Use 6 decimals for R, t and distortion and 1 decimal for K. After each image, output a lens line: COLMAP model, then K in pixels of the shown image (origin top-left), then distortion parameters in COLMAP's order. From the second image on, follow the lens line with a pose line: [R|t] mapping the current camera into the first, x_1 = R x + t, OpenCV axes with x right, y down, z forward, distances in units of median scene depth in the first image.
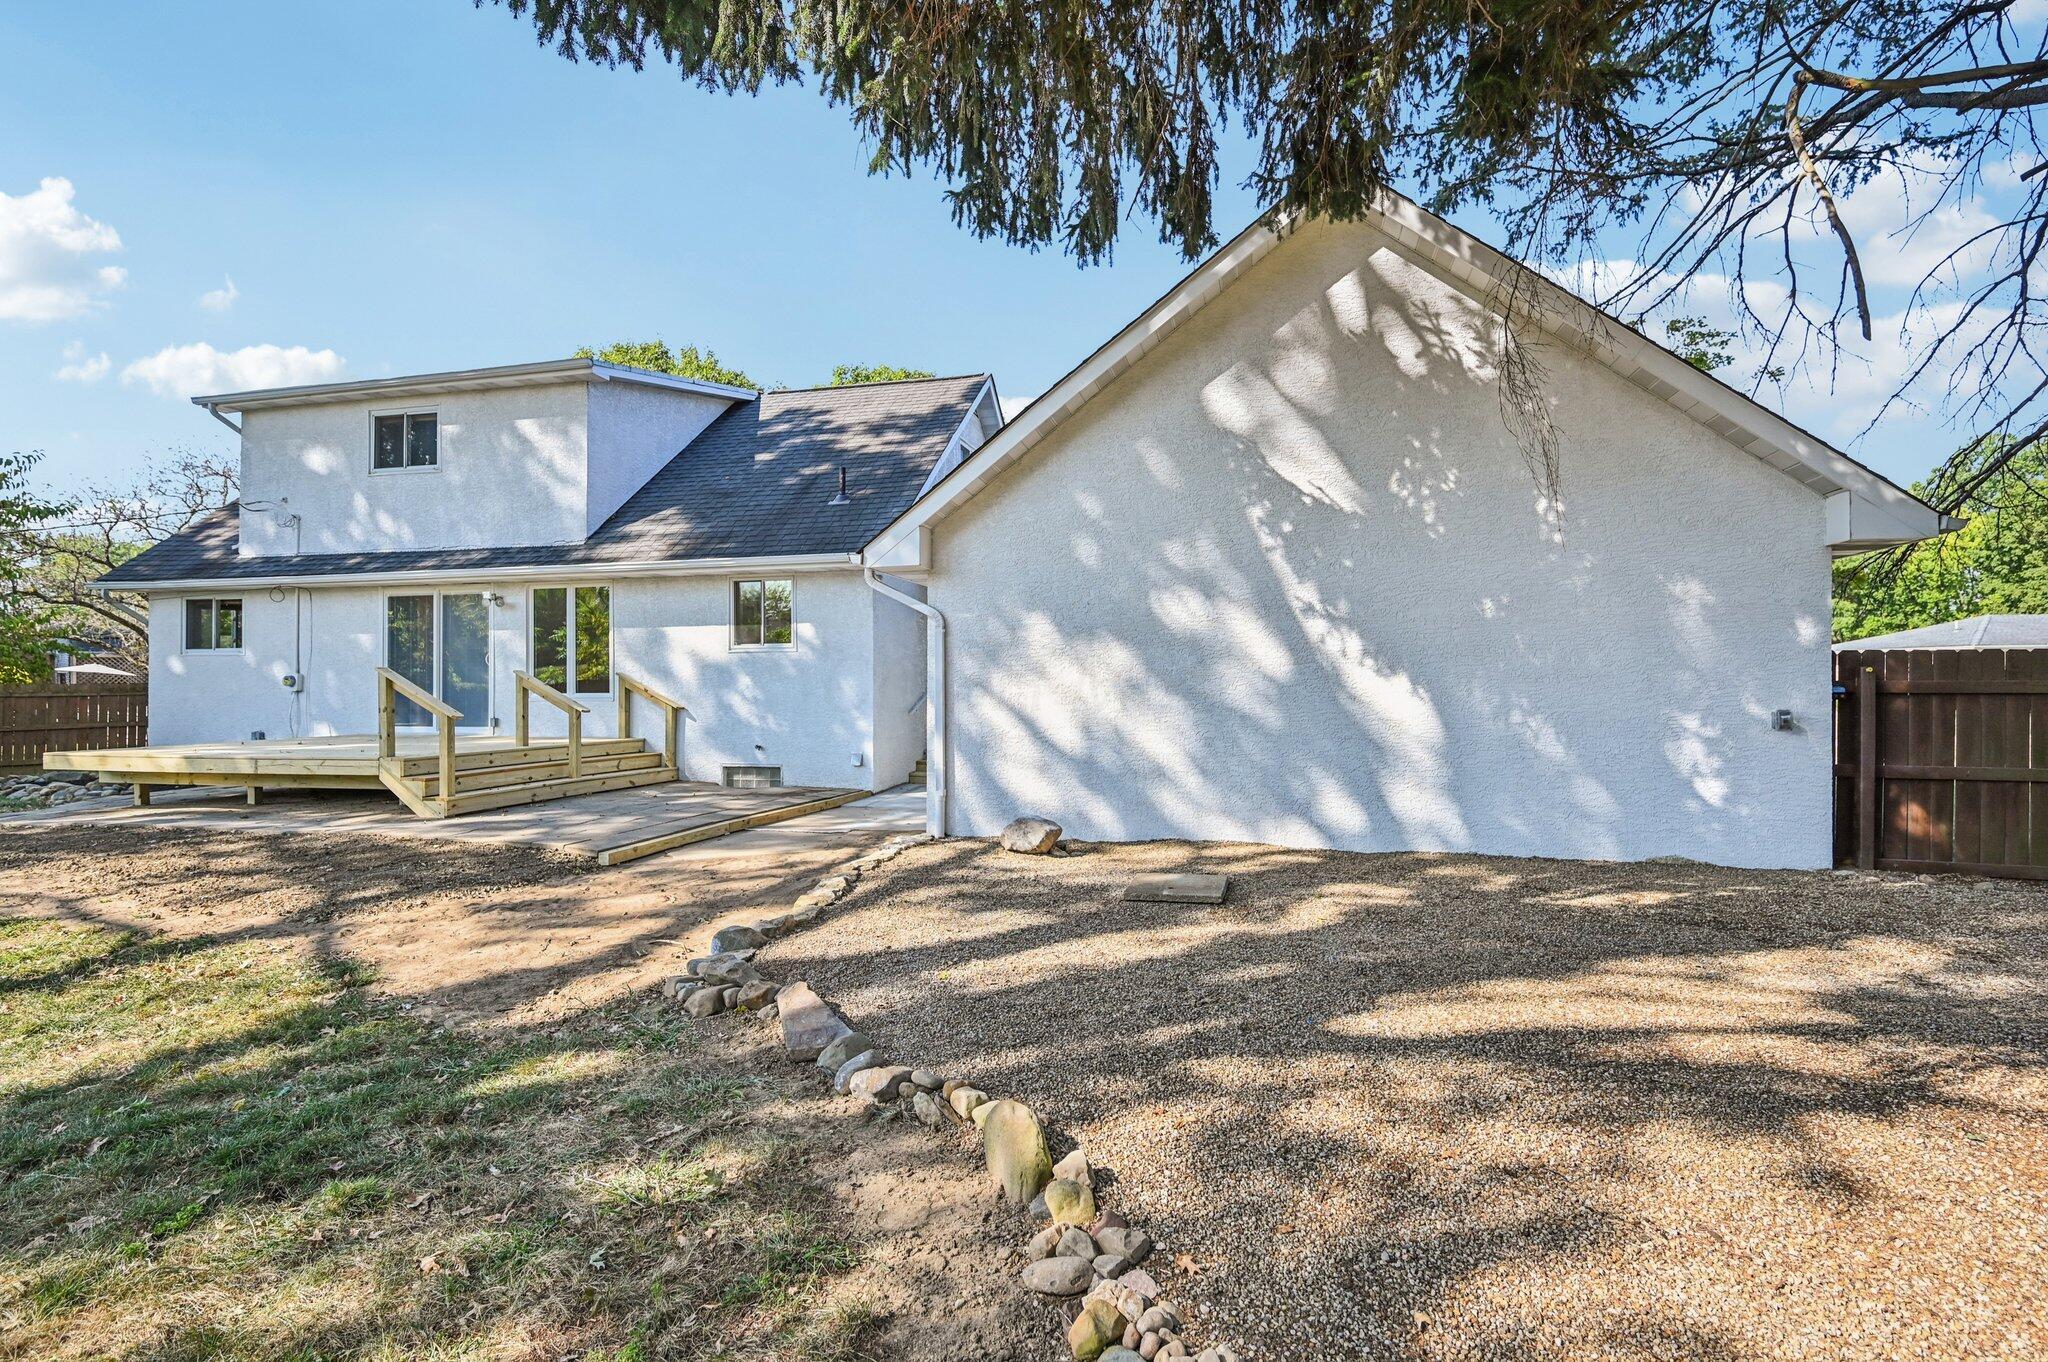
lens RADIAL K [[1024.7, 0, 1027.5], [0, 1024.7, 677.8], [0, 0, 1]] dist [0.005583, 0.001479]
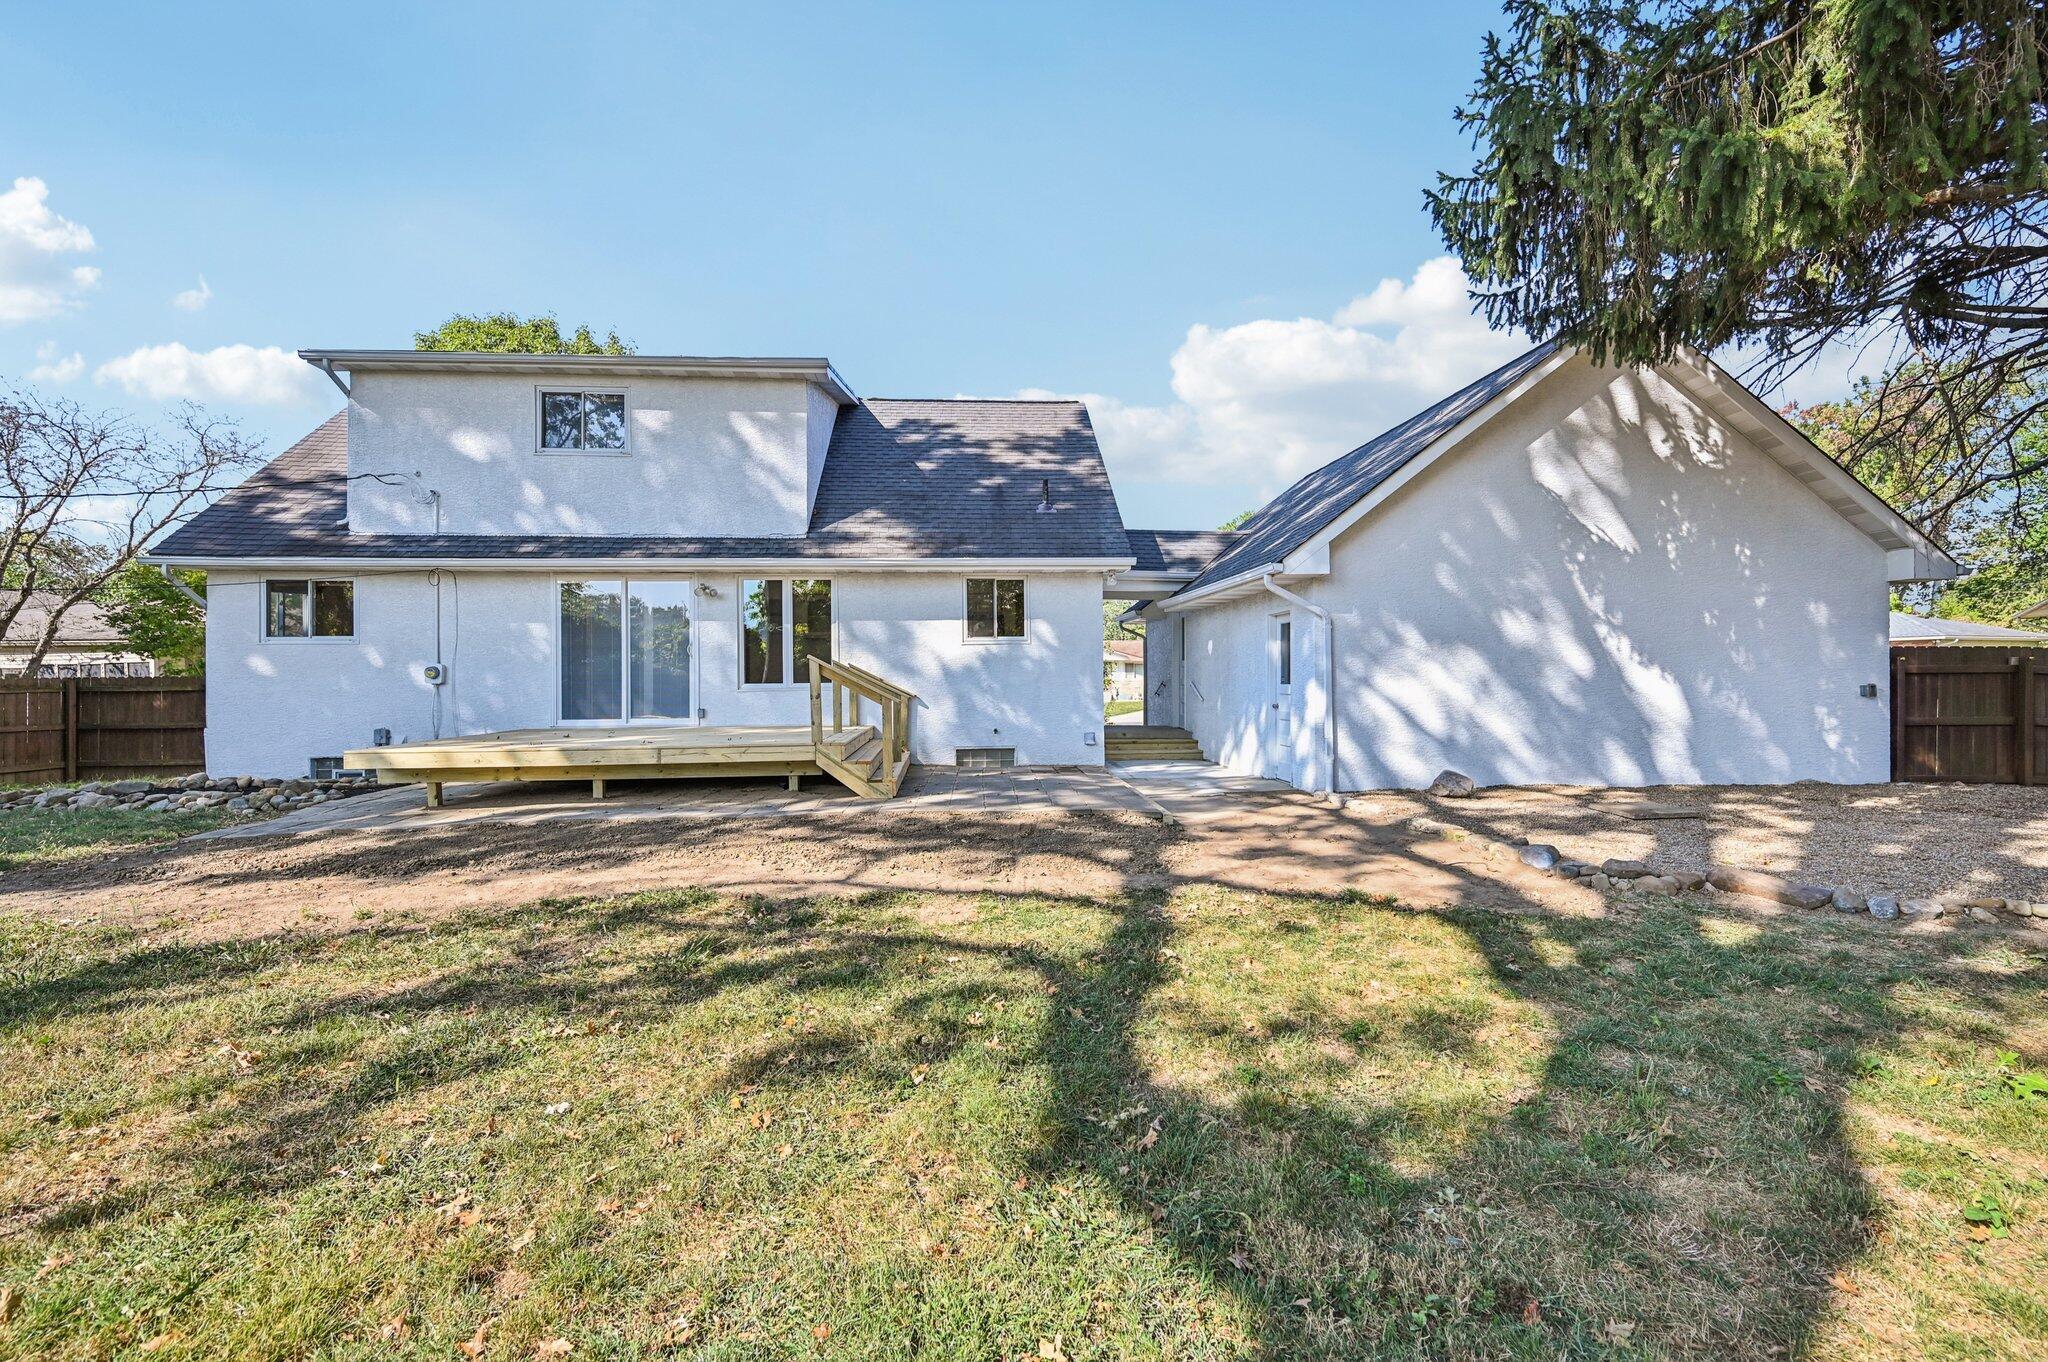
lens RADIAL K [[941.0, 0, 1028.2], [0, 941.0, 691.3], [0, 0, 1]] dist [0.003589, -0.000321]
pose [[0.942489, -0.006029, 0.334183, -0.540153], [0.000913, 0.999880, 0.015465, 0.008382], [-0.334236, -0.014271, 0.942381, 0.031401]]
